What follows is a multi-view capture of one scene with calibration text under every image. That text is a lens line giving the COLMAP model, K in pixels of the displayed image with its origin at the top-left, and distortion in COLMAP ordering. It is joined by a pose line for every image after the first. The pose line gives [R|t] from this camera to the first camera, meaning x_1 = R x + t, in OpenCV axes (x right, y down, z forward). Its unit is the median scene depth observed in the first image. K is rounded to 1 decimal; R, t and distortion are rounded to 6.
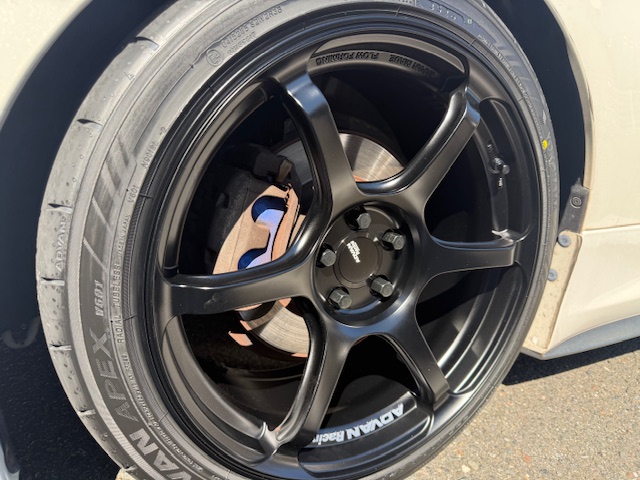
lens RADIAL K [[457.2, 0, 319.1], [0, 457.2, 254.1], [0, 0, 1]] dist [0.002228, 0.000111]
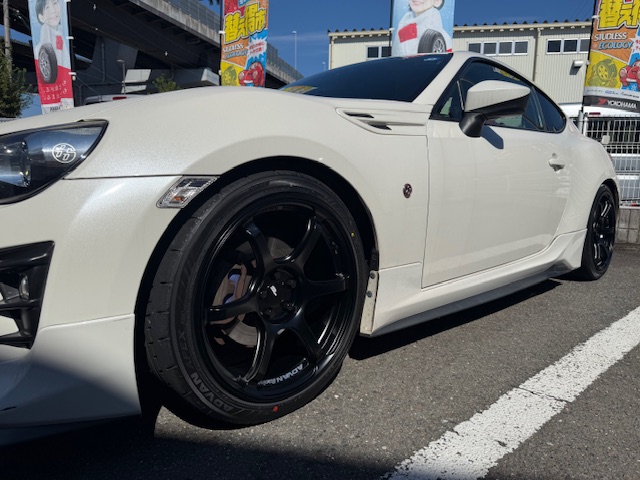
lens RADIAL K [[465.2, 0, 336.1], [0, 465.2, 240.6], [0, 0, 1]] dist [0.067476, -0.077978]
pose [[0.957462, -0.067112, 0.280646, -0.236285], [0.100884, 0.989056, -0.107661, 0.027609], [-0.270350, 0.131394, 0.953754, -1.182375]]
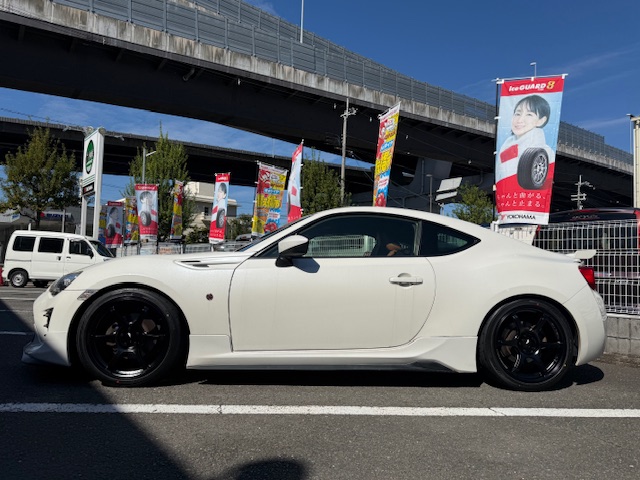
lens RADIAL K [[462.2, 0, 320.0], [0, 462.2, 240.0], [0, 0, 1]] dist [-0.000383, 0.002660]
pose [[0.915598, -0.048721, -0.399133, 4.210619], [-0.084798, 0.946911, -0.310111, 0.419225], [0.393052, 0.317782, 0.862858, -3.078994]]
